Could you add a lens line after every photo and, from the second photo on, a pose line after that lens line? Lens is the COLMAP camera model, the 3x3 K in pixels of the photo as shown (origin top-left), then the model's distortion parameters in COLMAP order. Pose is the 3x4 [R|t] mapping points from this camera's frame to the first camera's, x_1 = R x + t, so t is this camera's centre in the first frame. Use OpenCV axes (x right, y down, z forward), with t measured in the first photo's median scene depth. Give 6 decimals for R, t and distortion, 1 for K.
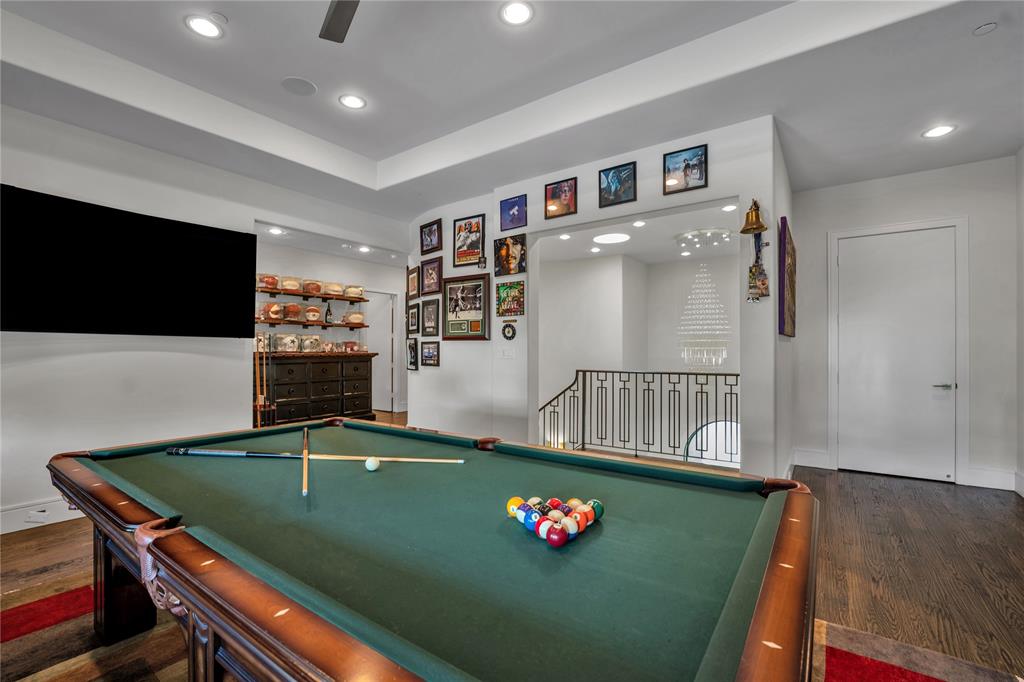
lens RADIAL K [[441.8, 0, 514.3], [0, 441.8, 352.0], [0, 0, 1]] dist [-0.009275, -0.001271]
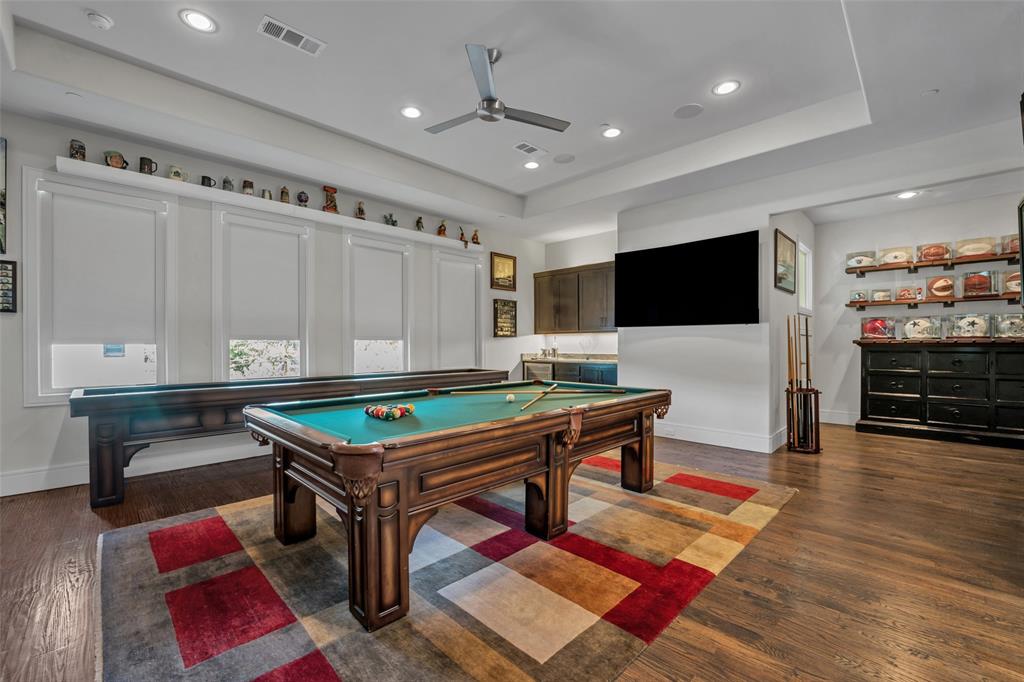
lens RADIAL K [[418.8, 0, 515.9], [0, 418.8, 338.0], [0, 0, 1]] dist [-0.022688, -0.000286]
pose [[-0.162112, -0.001982, -0.986770, 0.367414], [0.004456, 0.999986, -0.002740, -0.000136], [0.986762, -0.004841, -0.162100, 0.392920]]
